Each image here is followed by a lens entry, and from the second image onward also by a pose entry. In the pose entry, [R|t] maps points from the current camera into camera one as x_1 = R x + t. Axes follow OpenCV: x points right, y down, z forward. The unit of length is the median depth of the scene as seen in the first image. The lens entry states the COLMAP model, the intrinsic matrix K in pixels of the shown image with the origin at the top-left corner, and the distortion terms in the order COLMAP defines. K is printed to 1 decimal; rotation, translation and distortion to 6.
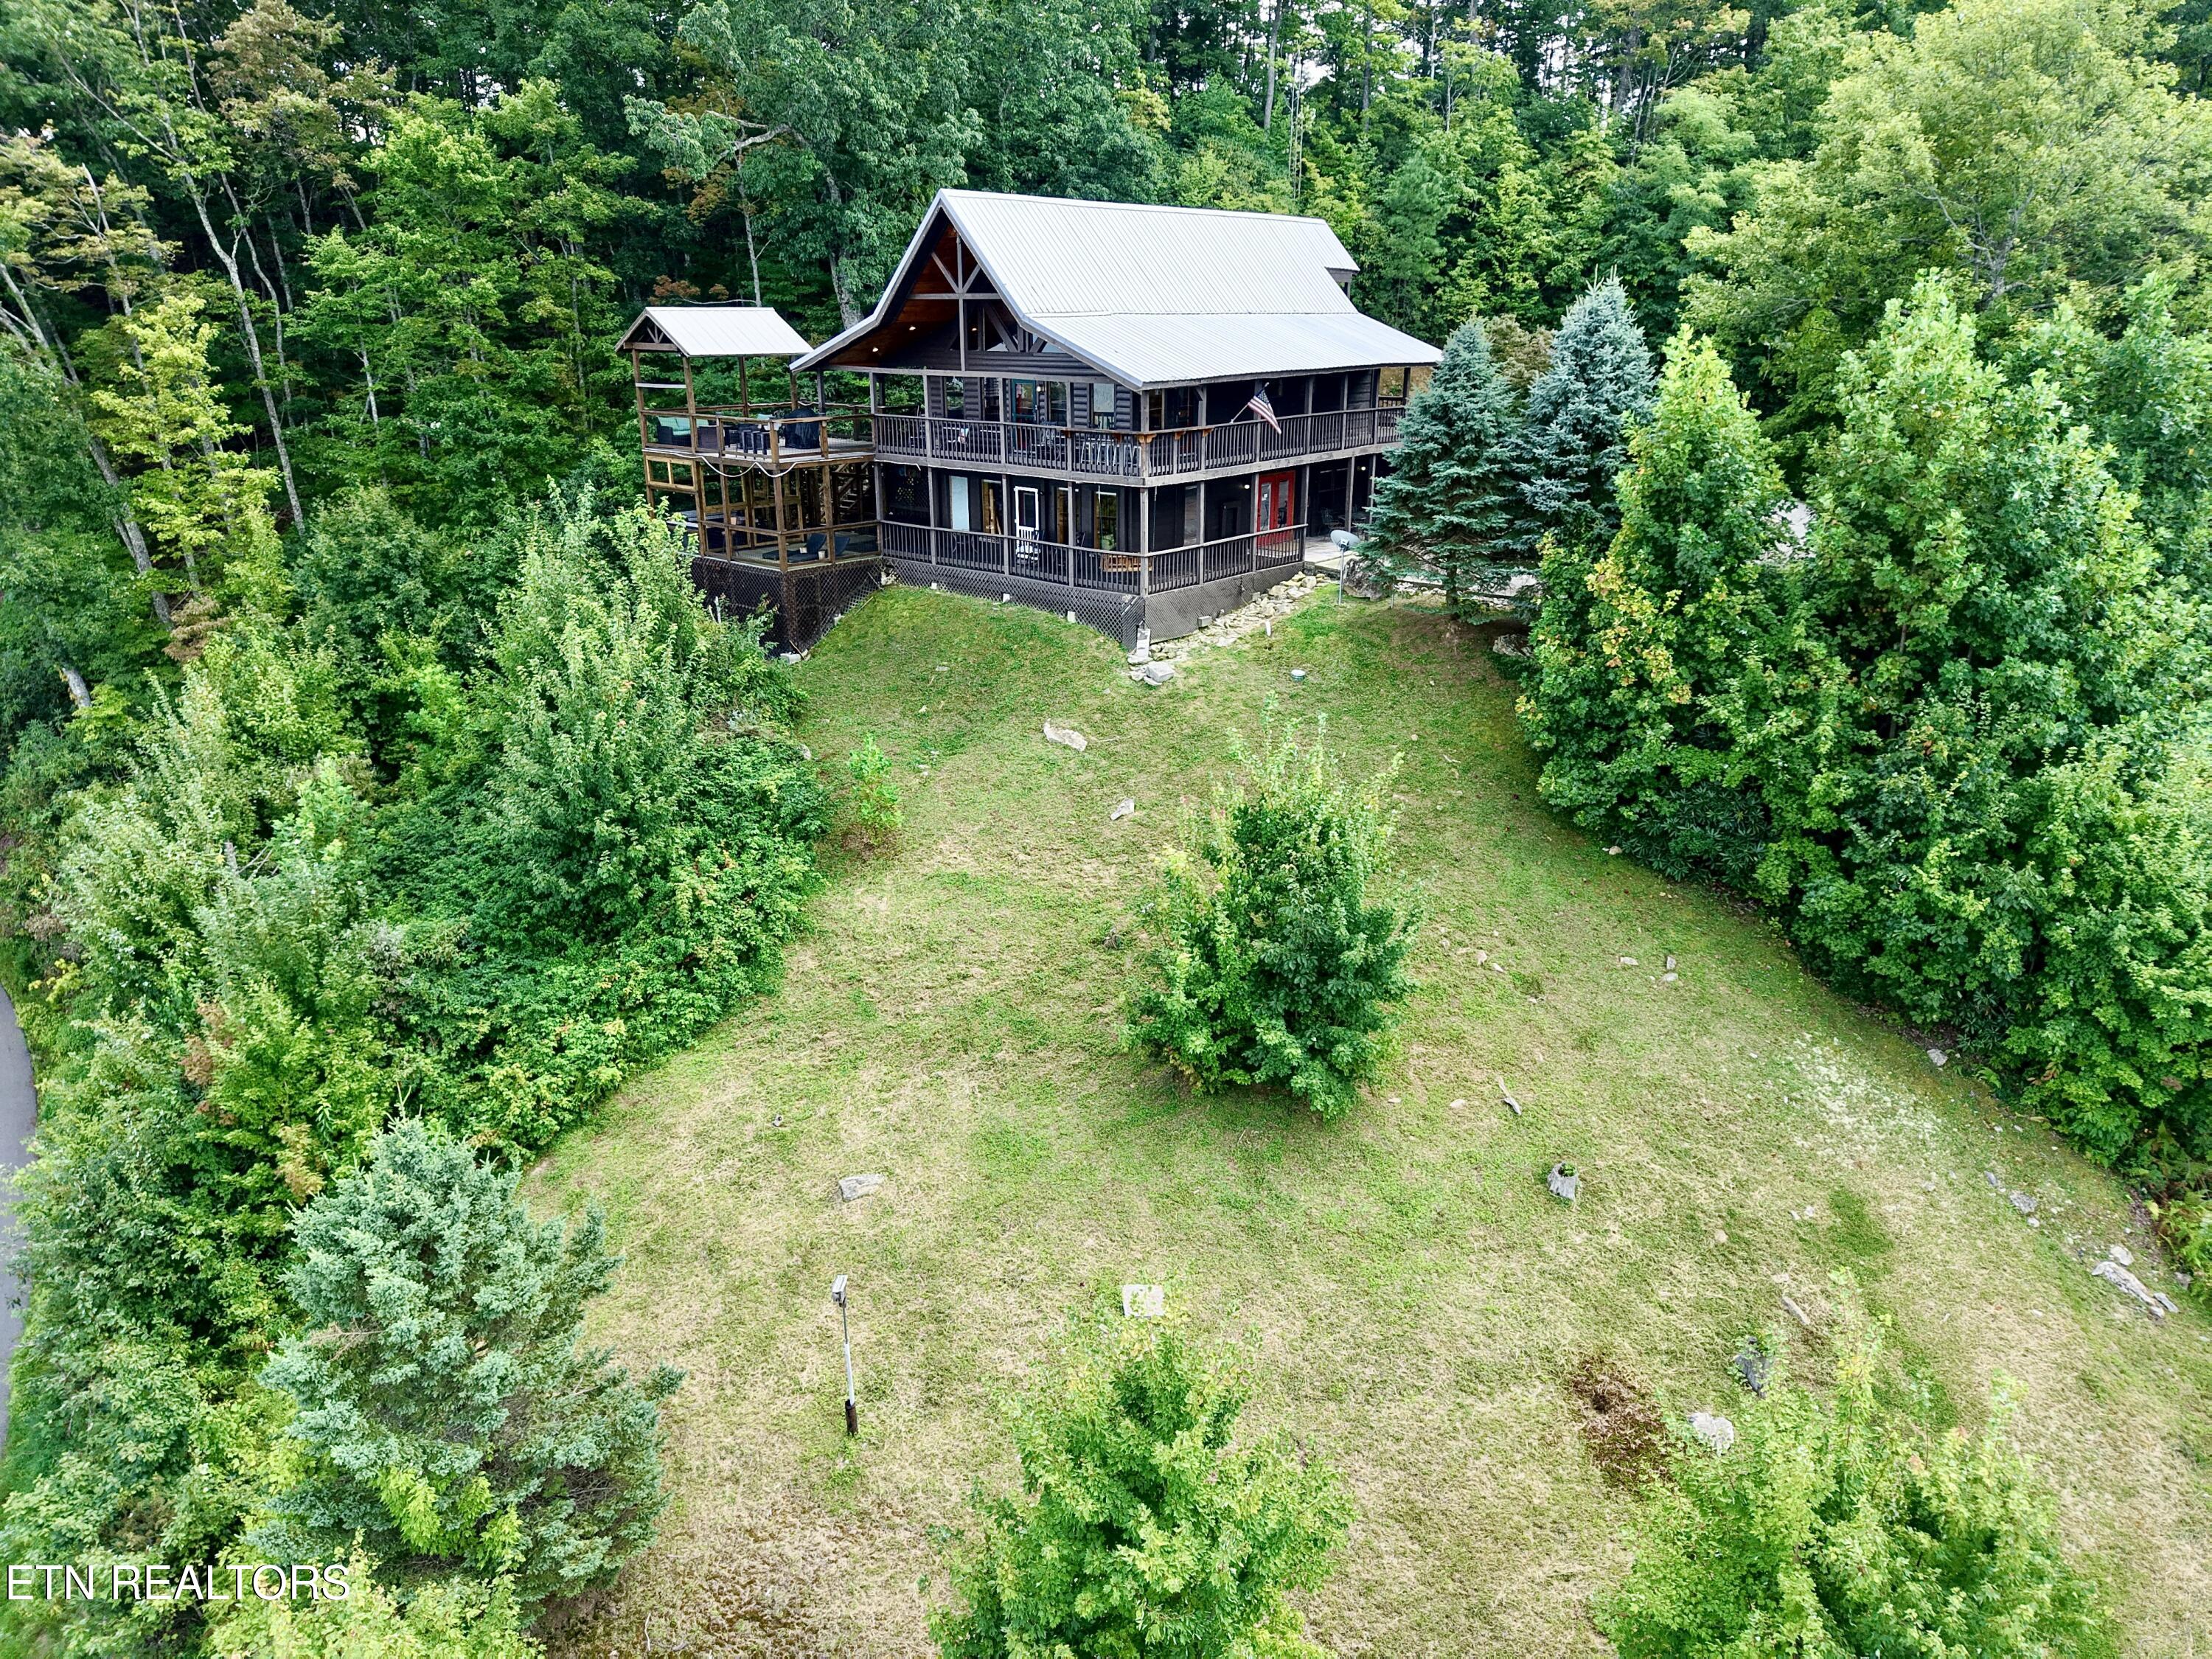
lens RADIAL K [[1472.1, 0, 1129.5], [0, 1472.1, 843.7], [0, 0, 1]] dist [0.013466, -0.015624]
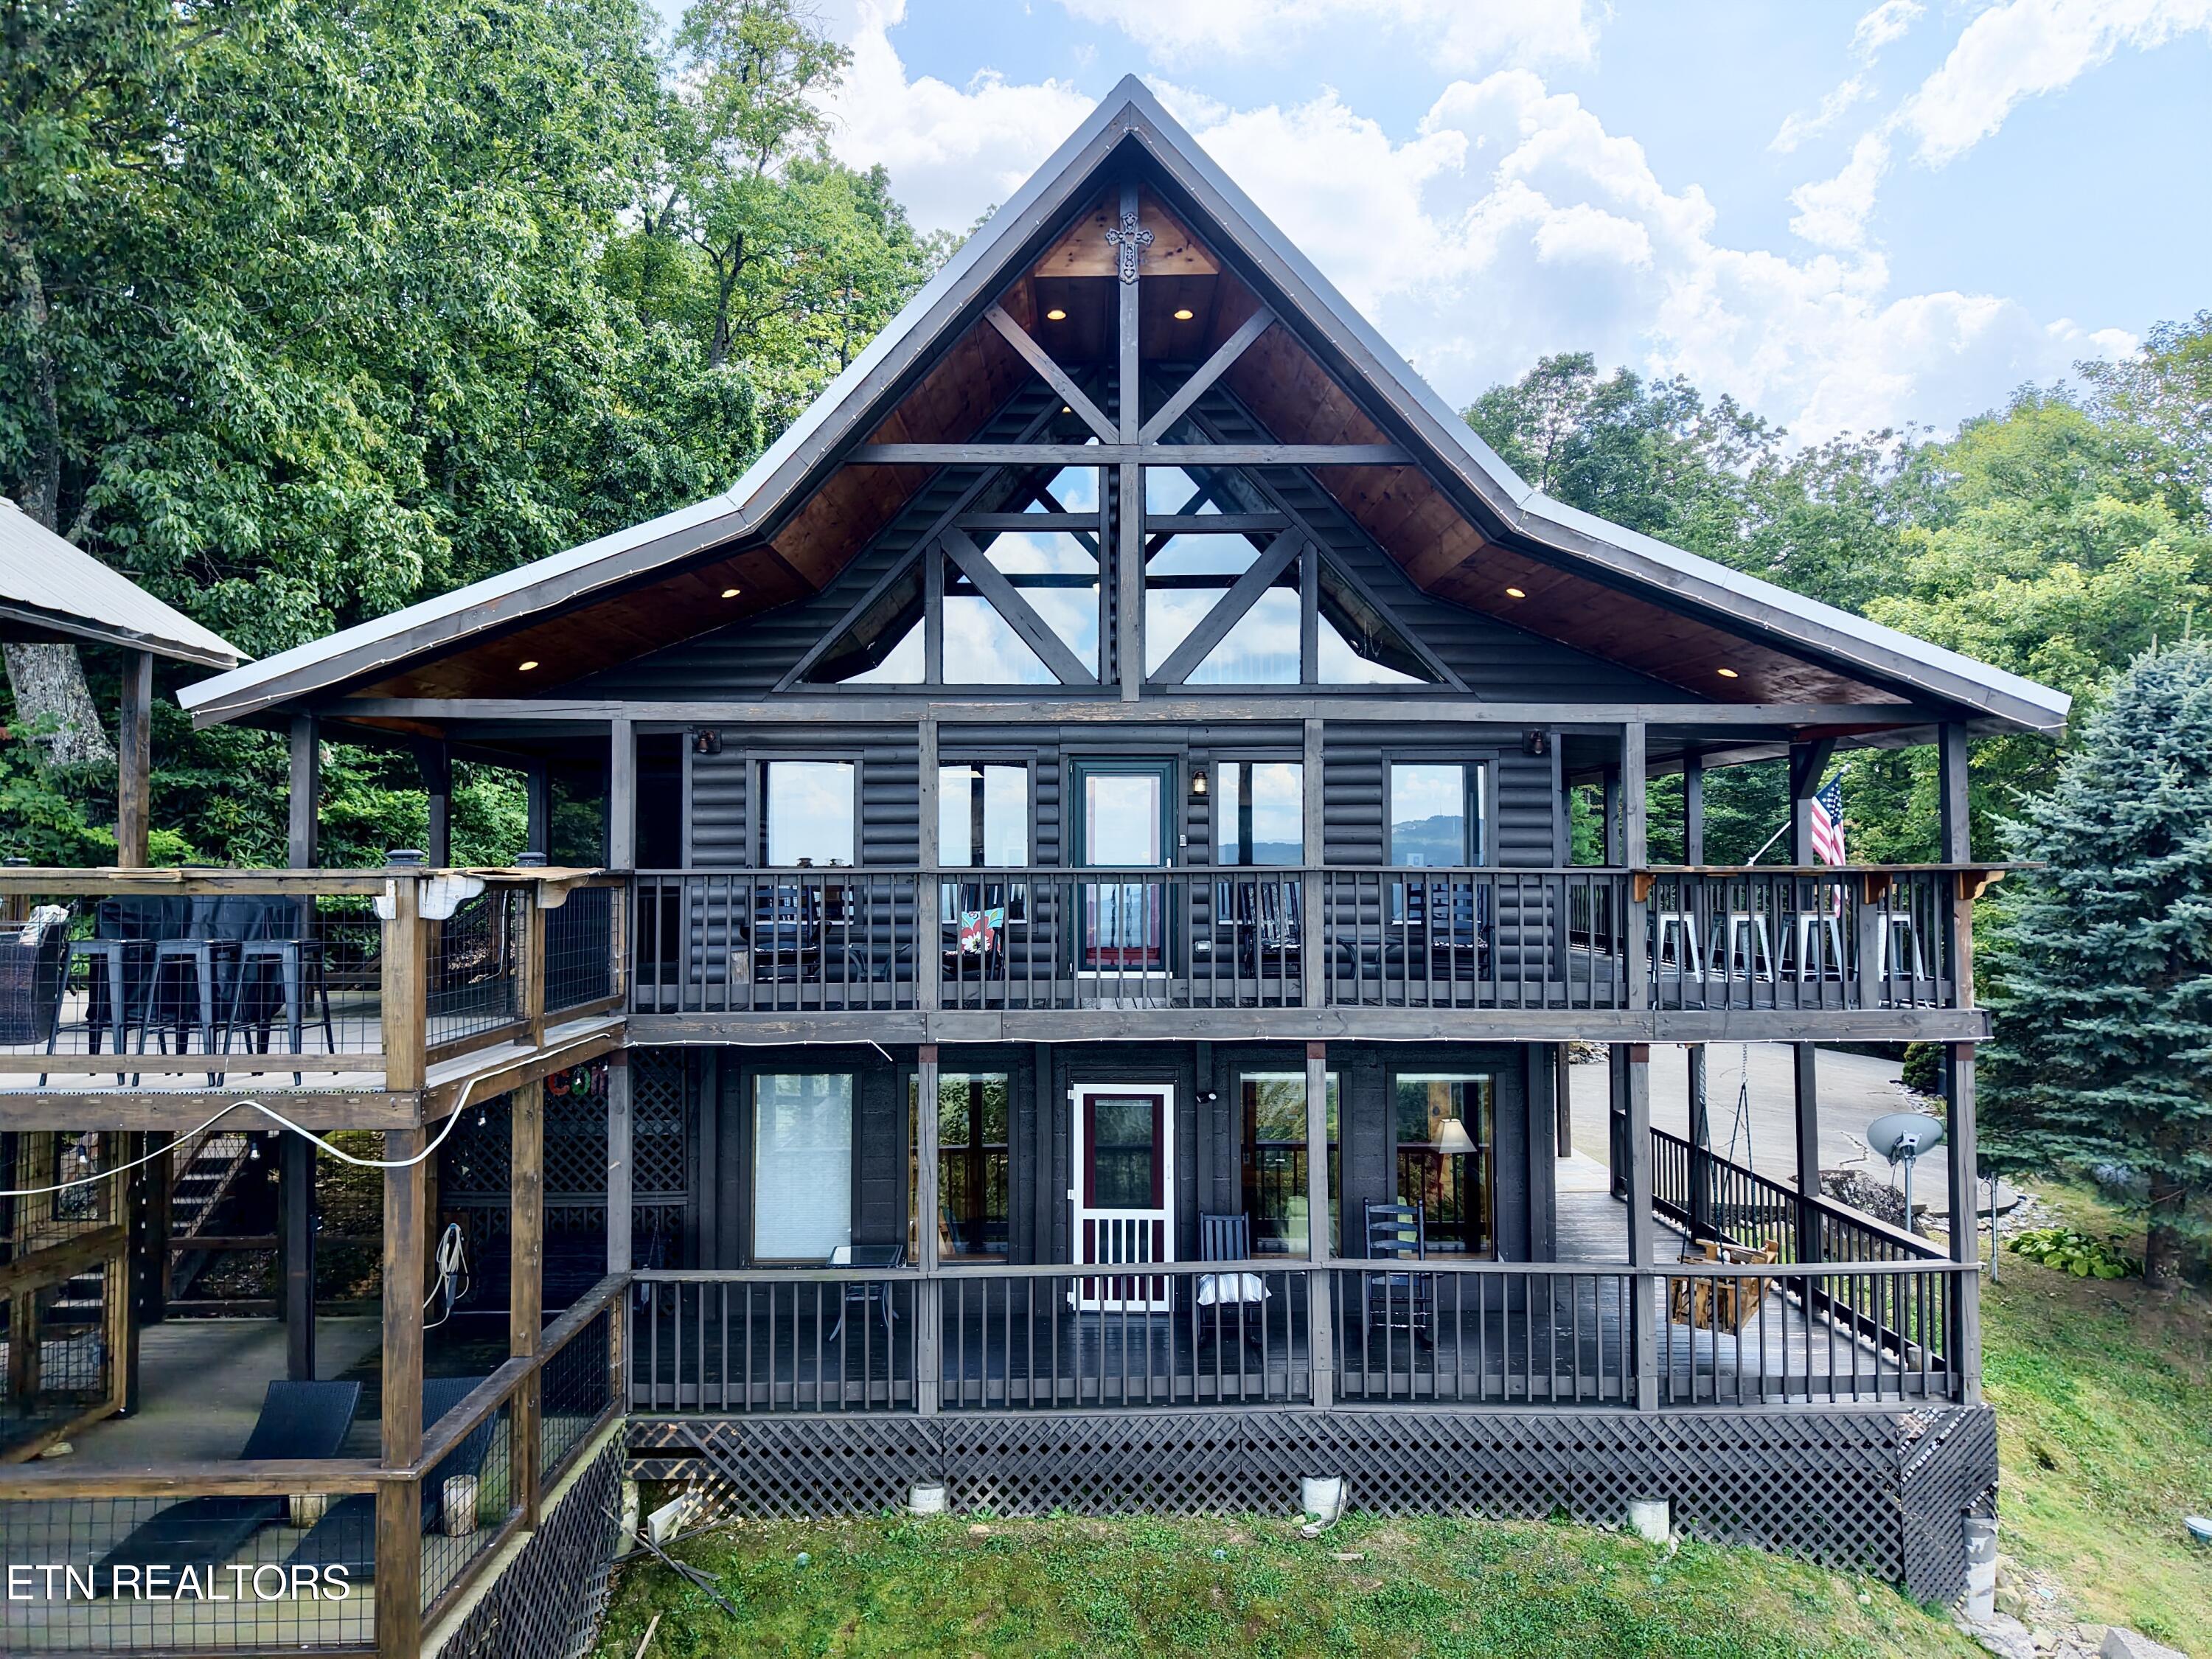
lens RADIAL K [[1472.1, 0, 1121.1], [0, 1472.1, 830.7], [0, 0, 1]] dist [0.013466, -0.015624]
pose [[0.750074, 0.016583, 0.661146, -0.278764], [0.228572, 0.931582, -0.282682, -0.203244], [-0.620600, 0.363152, 0.694965, 0.758593]]
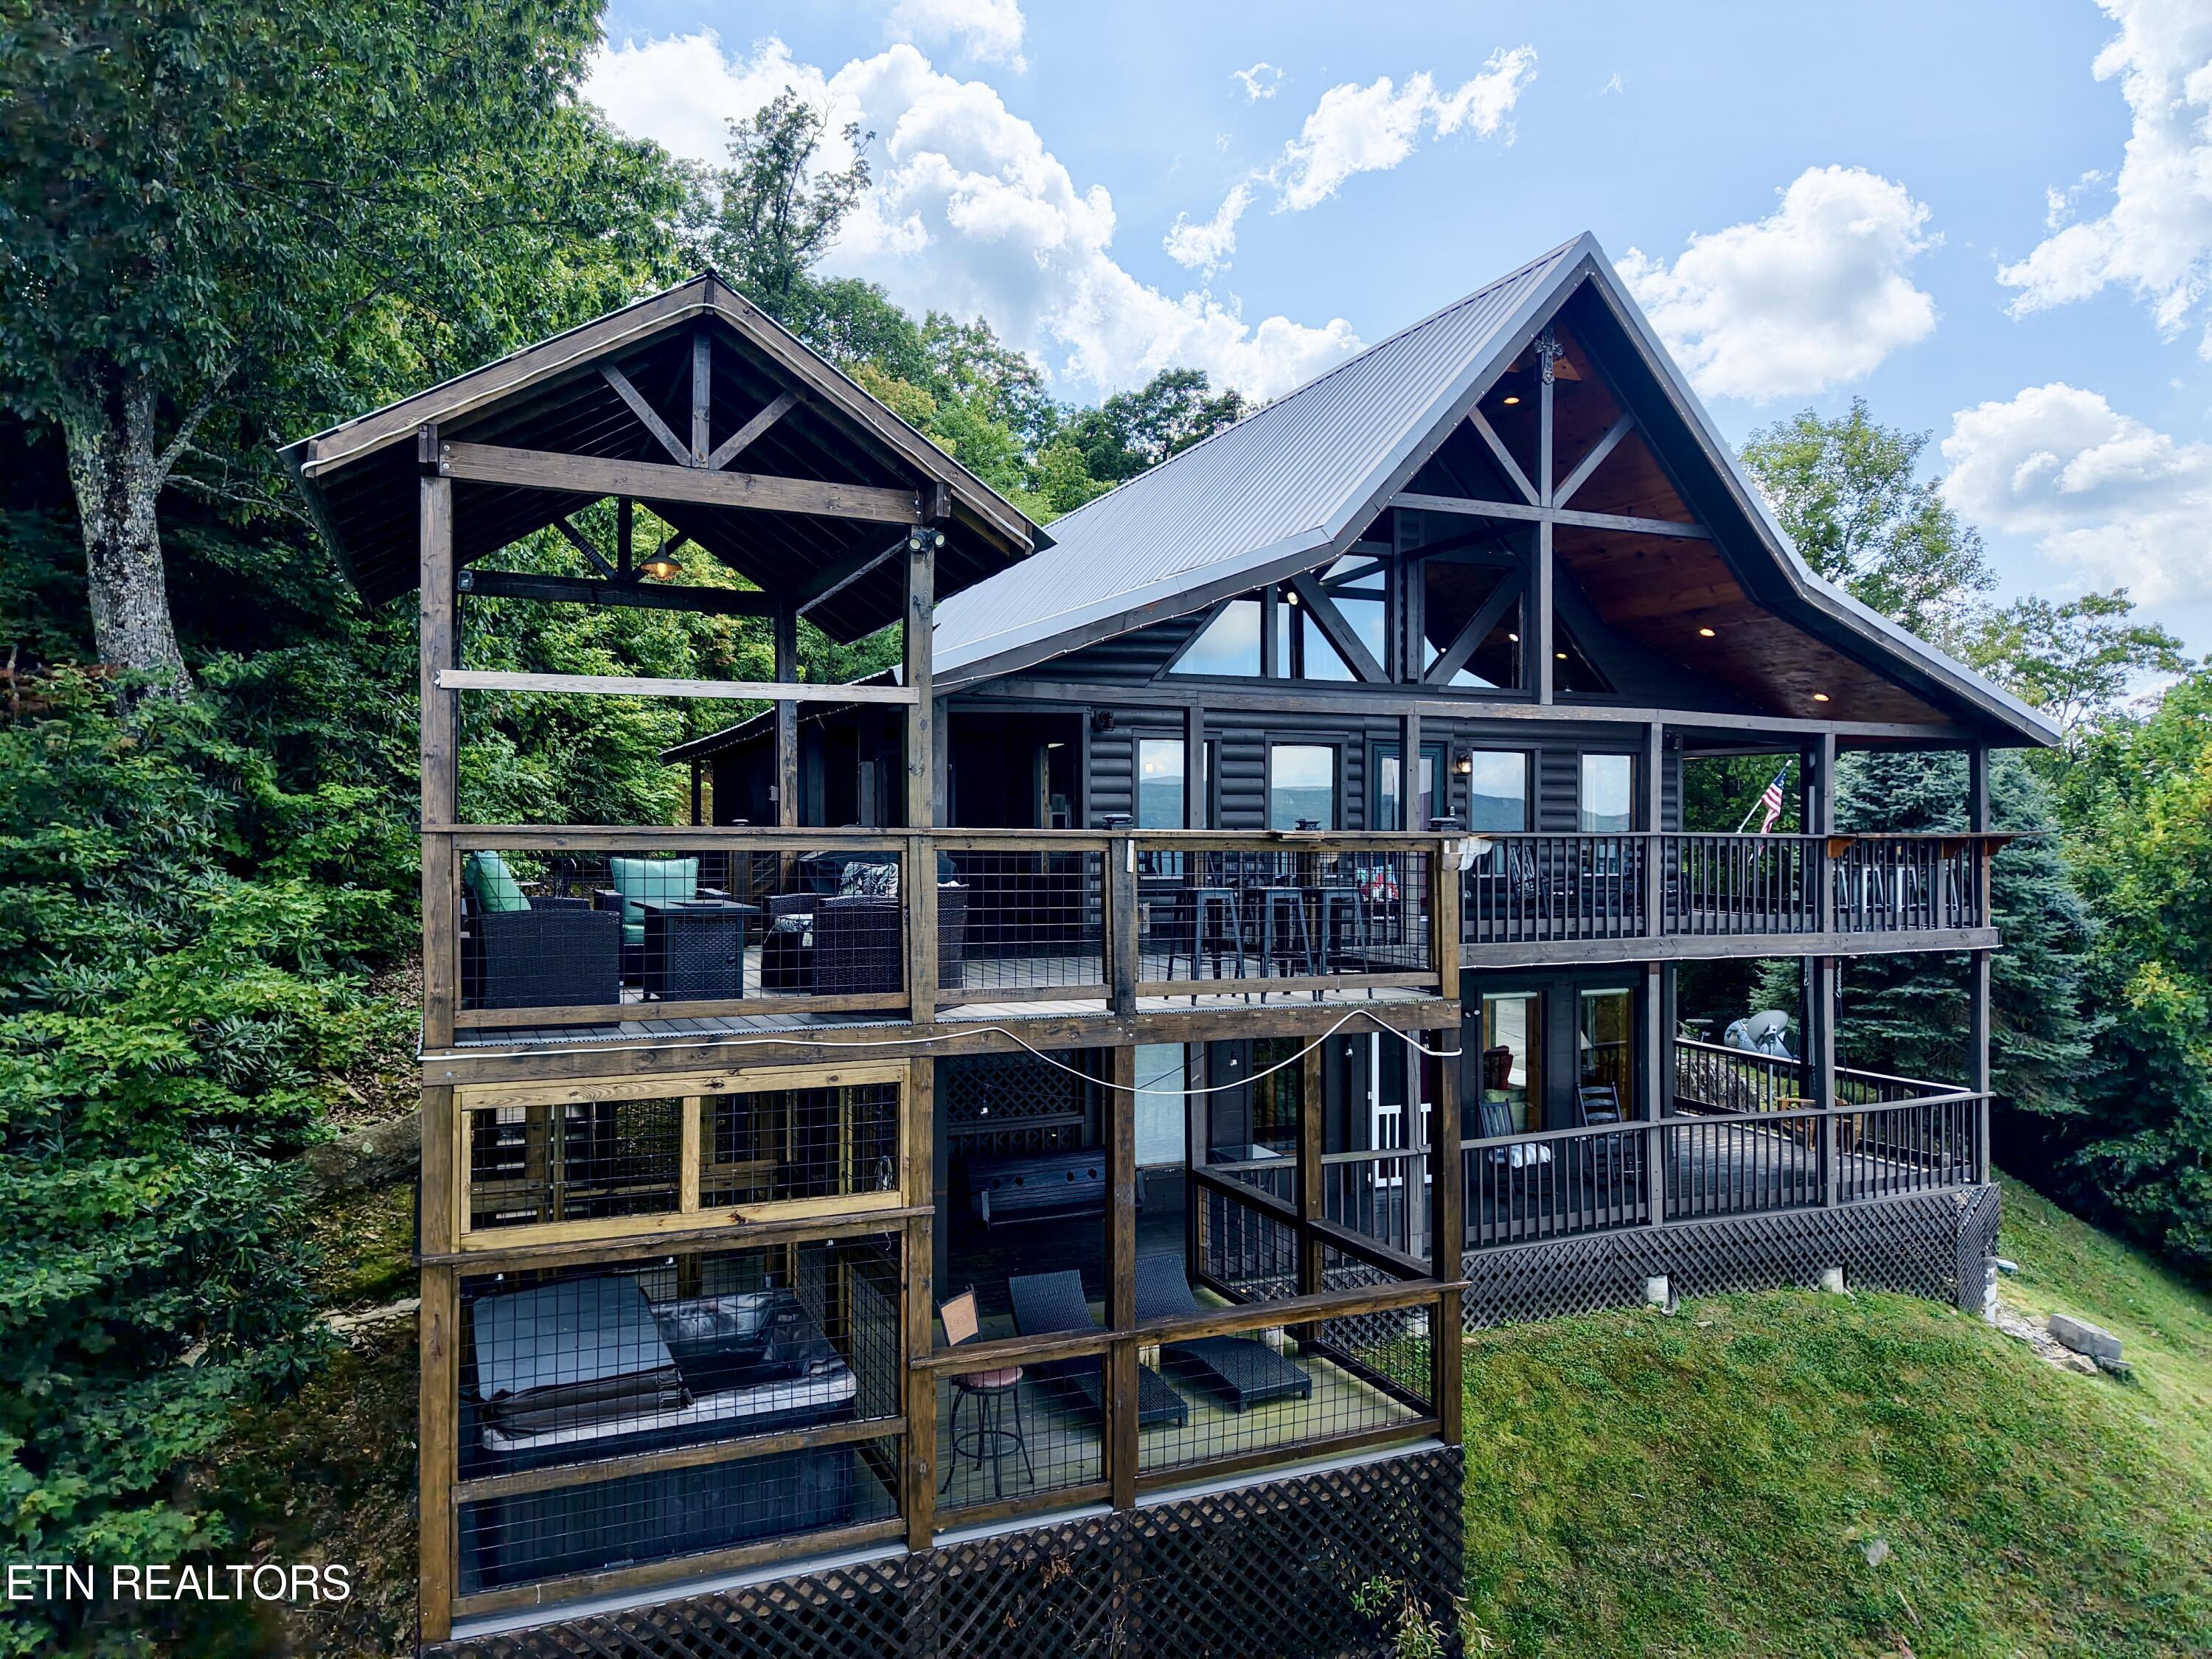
lens RADIAL K [[1472.1, 0, 1098.8], [0, 1472.1, 834.8], [0, 0, 1]] dist [0.013466, -0.015624]
pose [[0.449546, 0.000708, 0.893257, -0.458187], [0.304381, 0.940031, -0.153930, -0.248911], [-0.839798, 0.341089, 0.422371, 0.883875]]
